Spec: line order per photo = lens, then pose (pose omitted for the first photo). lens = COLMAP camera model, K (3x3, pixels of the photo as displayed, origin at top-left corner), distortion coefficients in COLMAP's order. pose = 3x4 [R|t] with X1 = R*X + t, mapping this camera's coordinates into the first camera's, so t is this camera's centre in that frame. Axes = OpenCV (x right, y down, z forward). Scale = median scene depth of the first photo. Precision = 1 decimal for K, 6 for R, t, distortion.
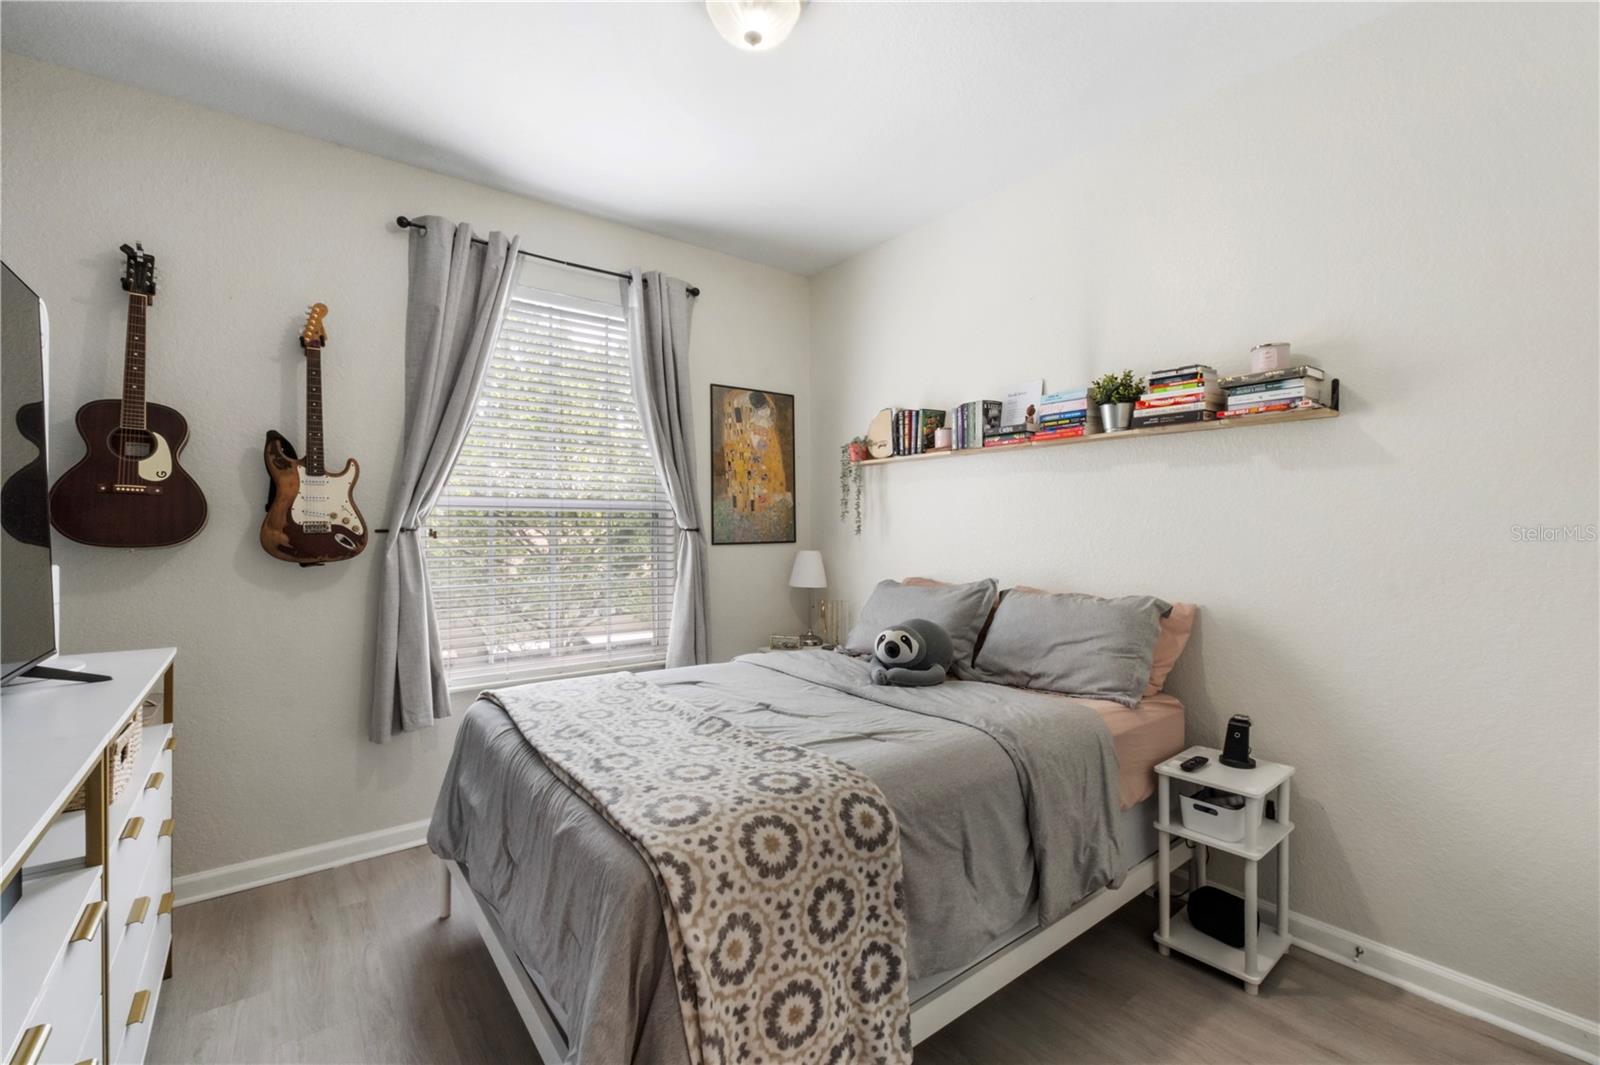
lens RADIAL K [[688.3, 0, 800.0], [0, 688.3, 532.5], [0, 0, 1]] dist [-0.003701, -0.000257]
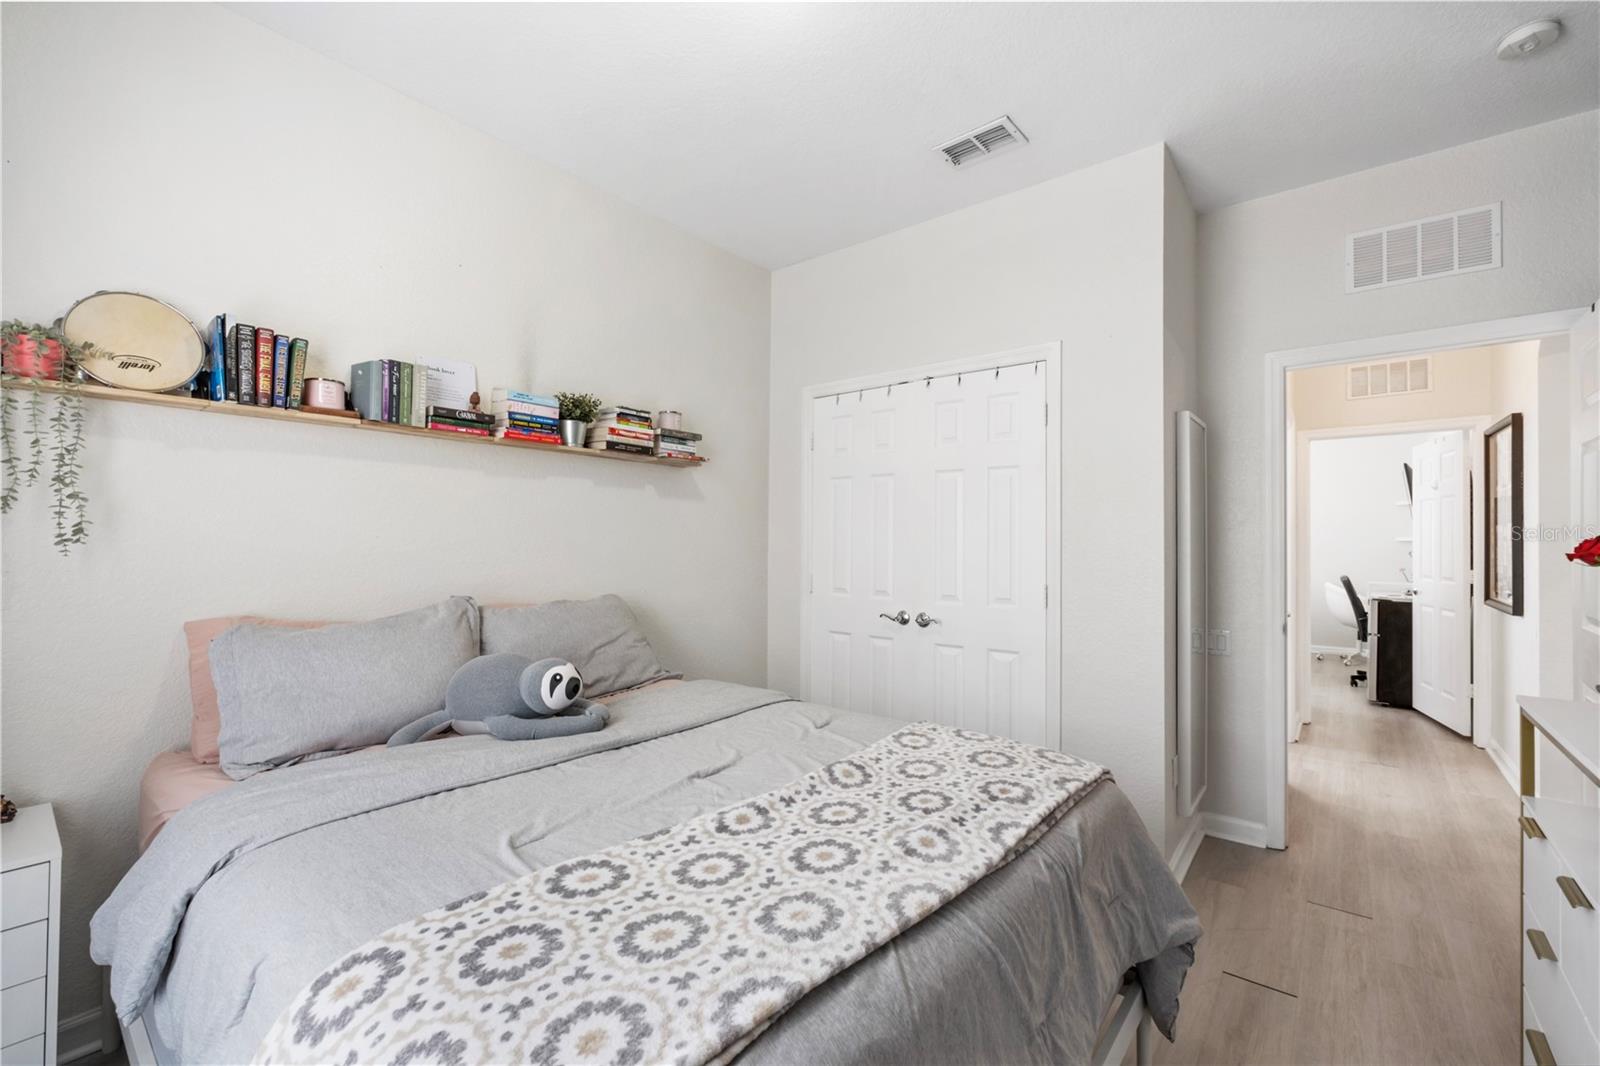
lens RADIAL K [[688.3, 0, 800.0], [0, 688.3, 533.0], [0, 0, 1]] dist [-0.003701, -0.000257]
pose [[-0.204806, 0.016754, 0.978659, -0.686510], [-0.003913, 0.999831, -0.017935, 0.007093], [-0.978795, -0.007503, -0.204706, 0.895294]]
